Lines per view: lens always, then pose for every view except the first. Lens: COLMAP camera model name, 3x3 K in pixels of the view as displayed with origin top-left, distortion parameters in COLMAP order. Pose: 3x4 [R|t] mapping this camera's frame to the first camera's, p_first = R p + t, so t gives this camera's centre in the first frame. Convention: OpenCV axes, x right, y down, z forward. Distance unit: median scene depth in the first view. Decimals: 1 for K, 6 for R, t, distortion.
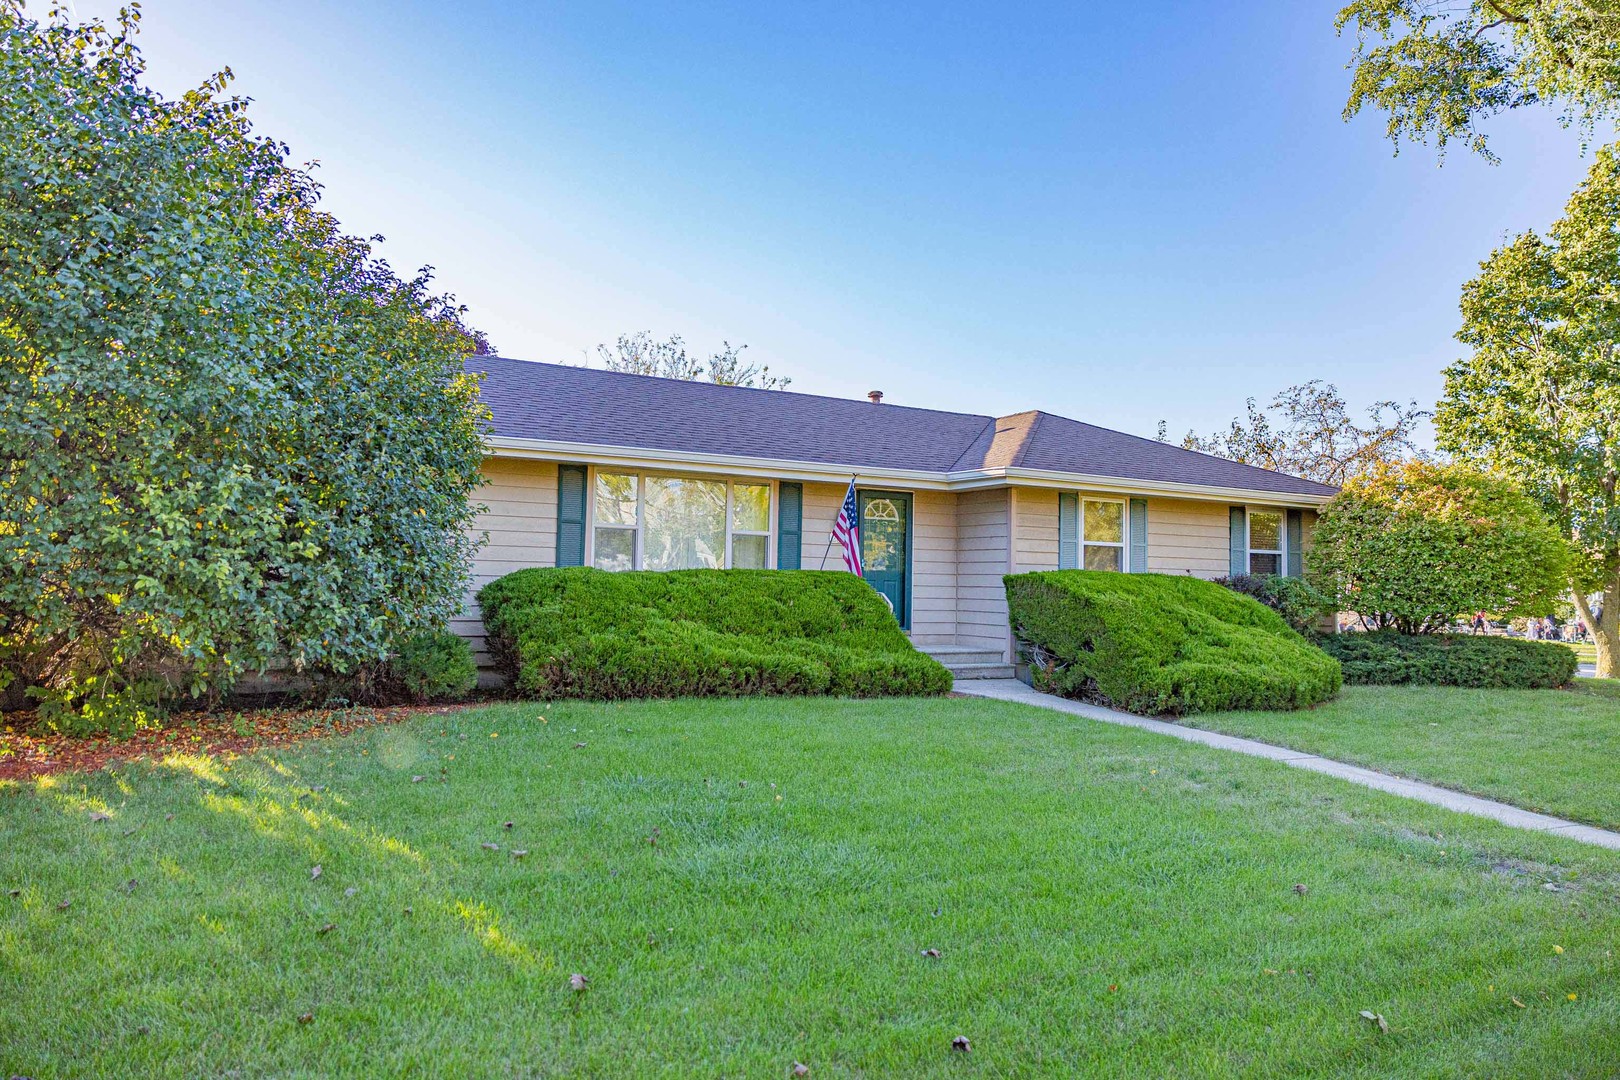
lens RADIAL K [[1086.3, 0, 811.8], [0, 1086.3, 542.5], [0, 0, 1]] dist [-0.005580, -0.000680]
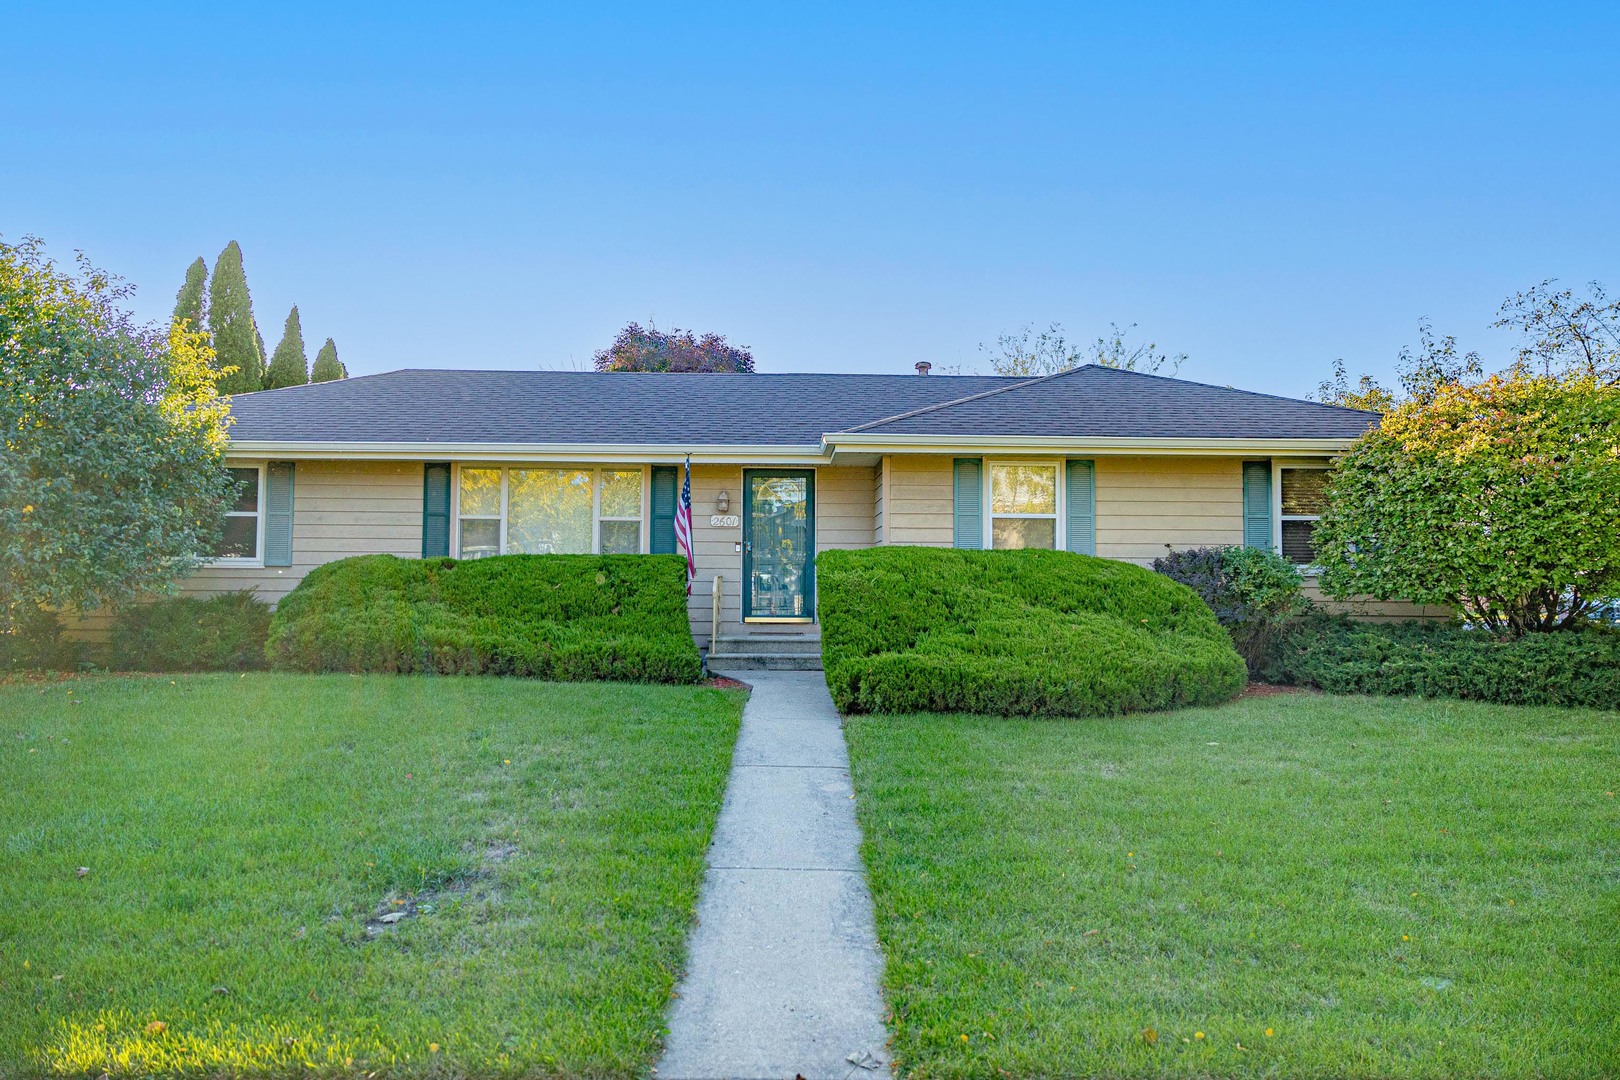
lens RADIAL K [[1086.3, 0, 811.4], [0, 1086.3, 541.6], [0, 0, 1]] dist [-0.005580, -0.000680]
pose [[0.876013, -0.030187, -0.481342, 0.574807], [0.029068, 0.999530, -0.009784, 0.026910], [0.481411, -0.005421, 0.876478, 0.197704]]
